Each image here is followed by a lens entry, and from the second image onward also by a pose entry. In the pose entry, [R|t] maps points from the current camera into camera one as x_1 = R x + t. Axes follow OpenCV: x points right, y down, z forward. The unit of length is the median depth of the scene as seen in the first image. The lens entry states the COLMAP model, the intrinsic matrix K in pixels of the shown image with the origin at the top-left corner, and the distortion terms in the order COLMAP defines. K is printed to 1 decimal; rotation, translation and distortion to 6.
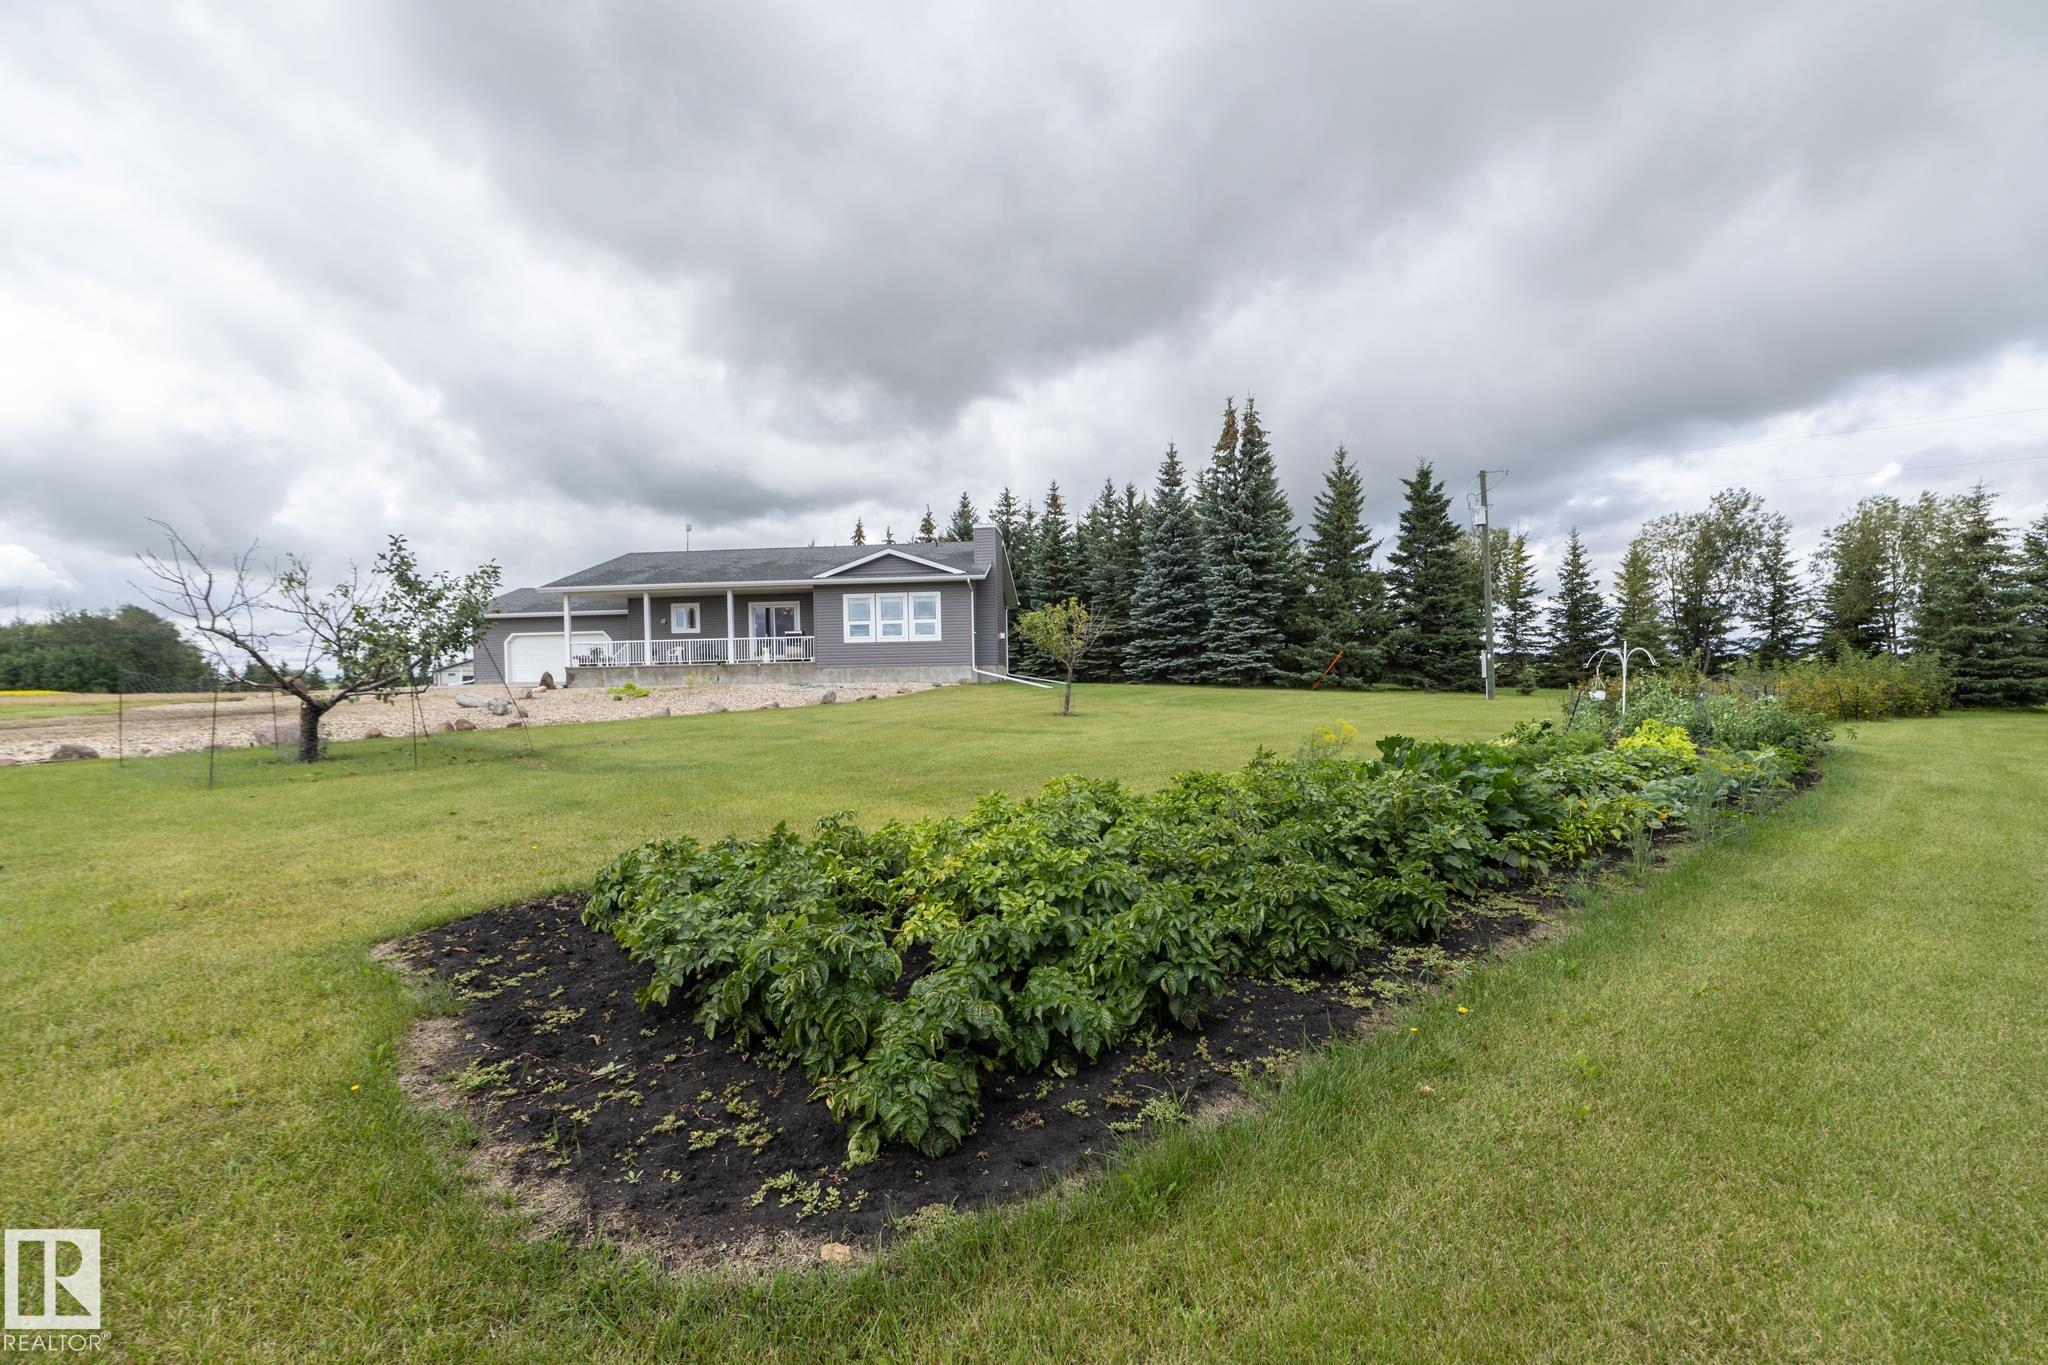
lens RADIAL K [[871.7, 0, 1016.2], [0, 871.7, 682.3], [0, 0, 1]] dist [-0.001115, -0.000312]
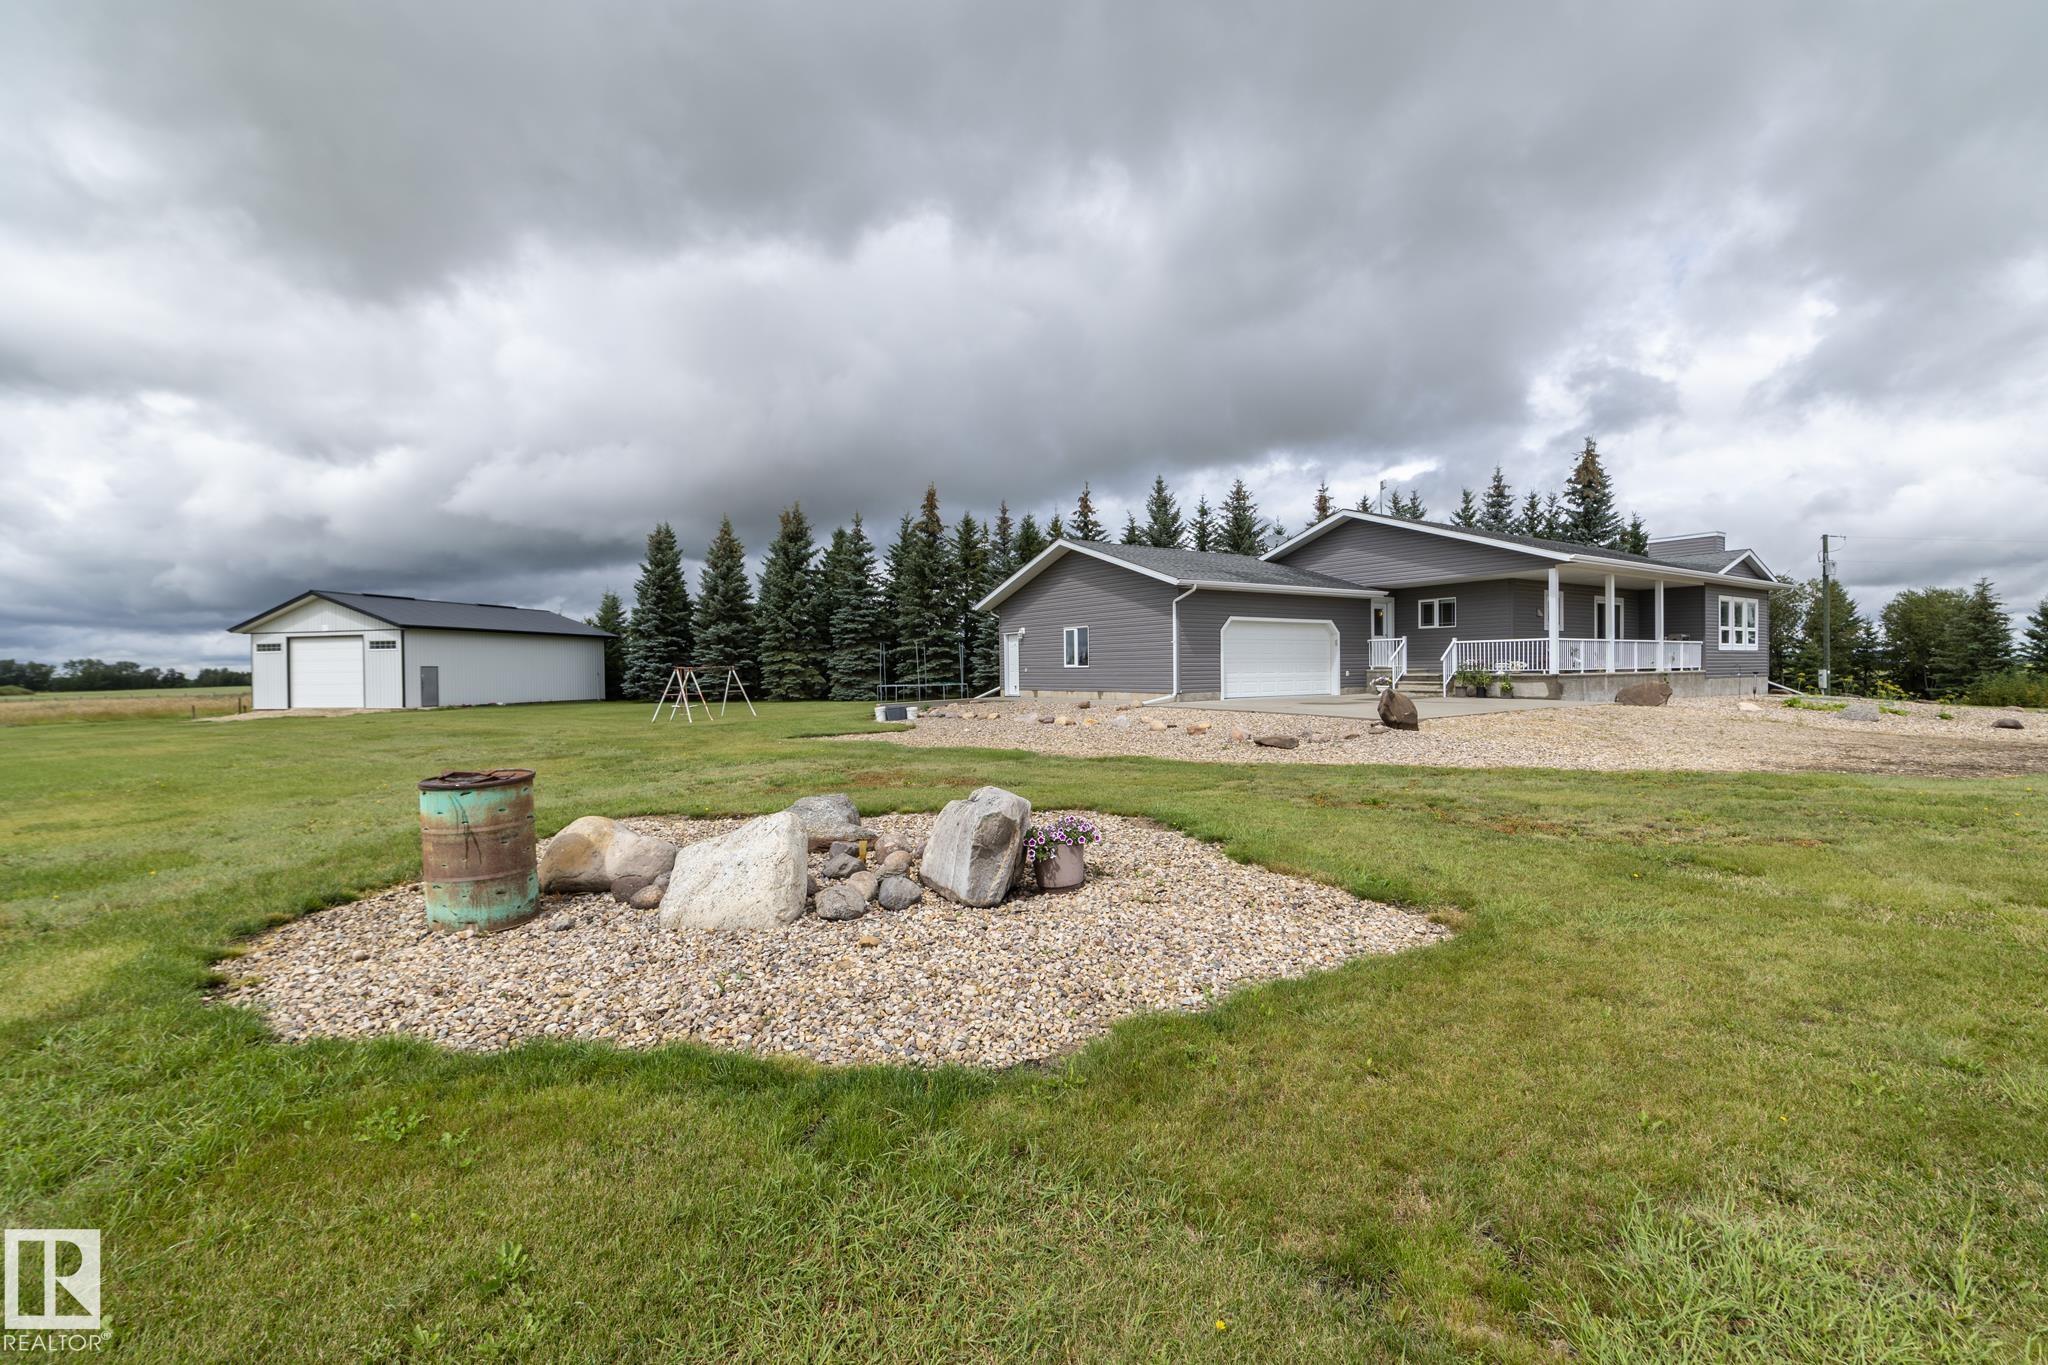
lens RADIAL K [[871.7, 0, 1016.2], [0, 871.7, 682.3], [0, 0, 1]] dist [-0.001115, -0.000312]
pose [[0.829843, 0.007970, 0.557940, -1.359103], [-0.008497, 0.999963, -0.001646, -0.003879], [-0.557933, -0.003375, 0.829879, 0.640987]]
